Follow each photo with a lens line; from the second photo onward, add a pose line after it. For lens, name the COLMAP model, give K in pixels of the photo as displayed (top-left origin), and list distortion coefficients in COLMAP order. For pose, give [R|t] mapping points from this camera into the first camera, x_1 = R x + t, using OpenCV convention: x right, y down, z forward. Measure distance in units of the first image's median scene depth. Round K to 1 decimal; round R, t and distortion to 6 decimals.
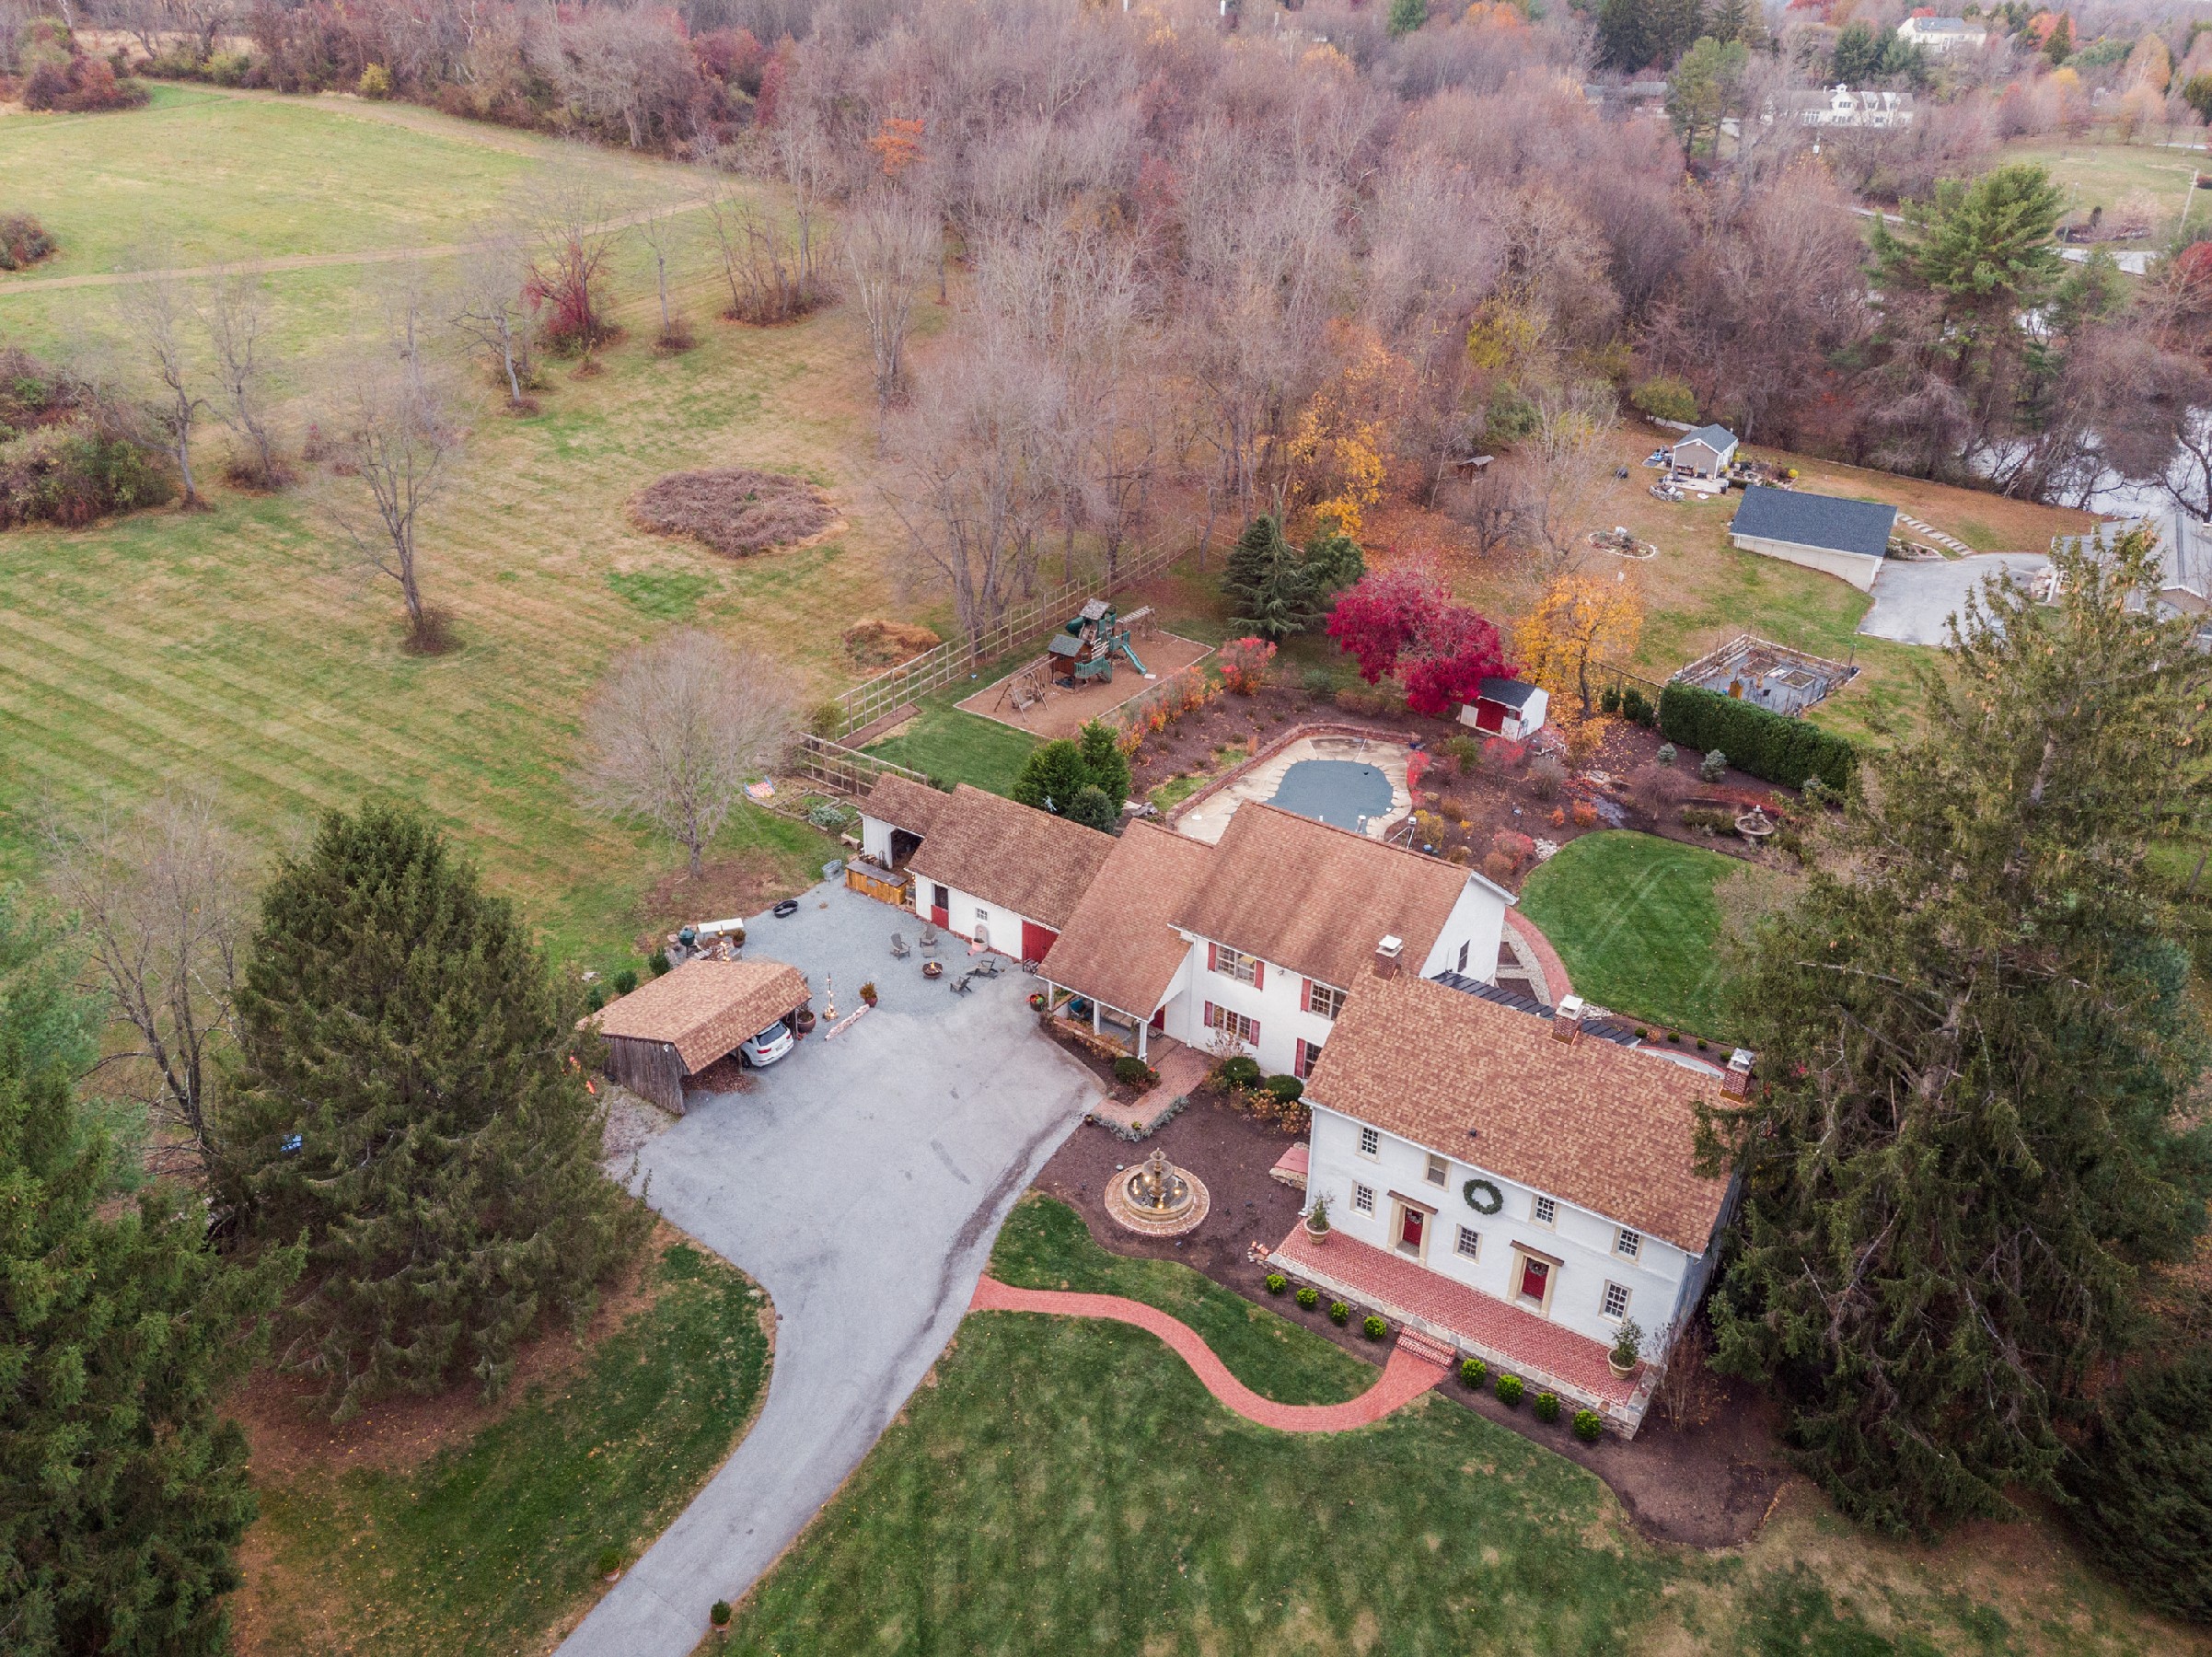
lens RADIAL K [[1643.6, 0, 1106.0], [0, 1643.6, 828.5], [0, 0, 1]] dist [0.041910, -0.092042]
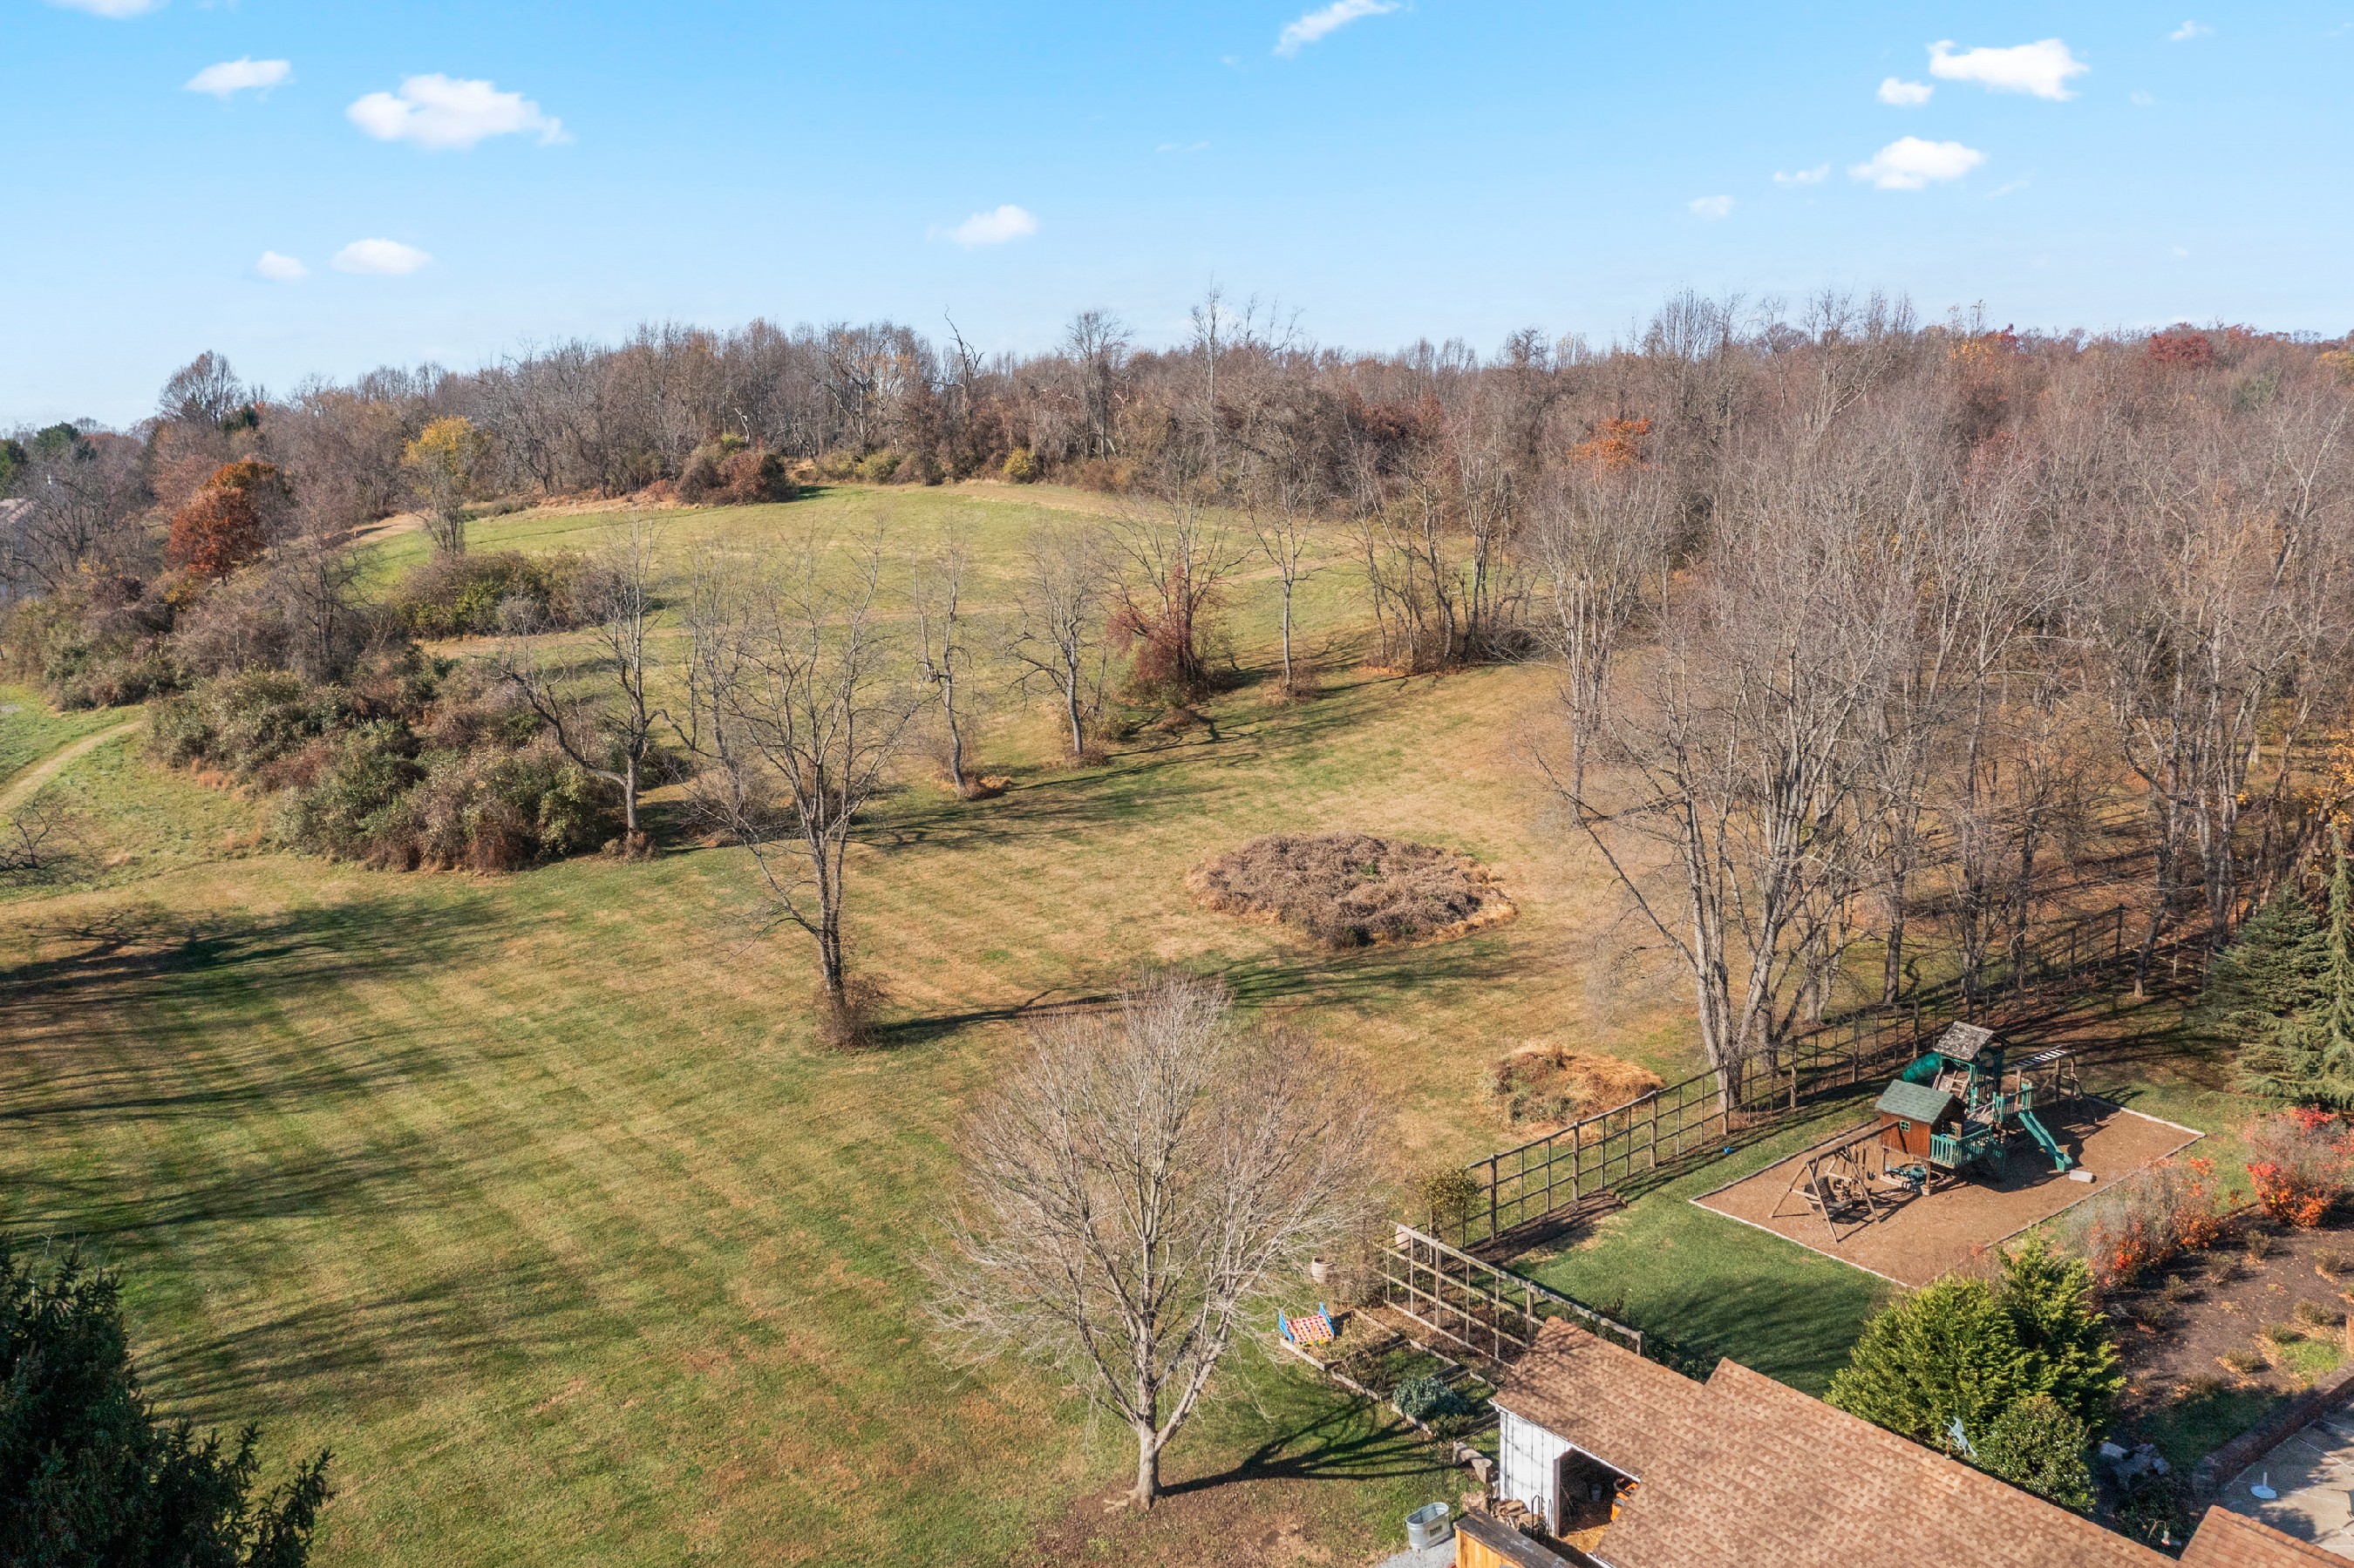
lens RADIAL K [[1887.2, 0, 1175.2], [0, 1887.2, 735.4], [0, 0, 1]] dist [-0.041337, -0.000932]
pose [[0.943593, 0.002505, -0.331099, -0.061062], [-0.110817, 0.944693, -0.308667, -0.014240], [0.312014, 0.327948, 0.891683, 0.444310]]
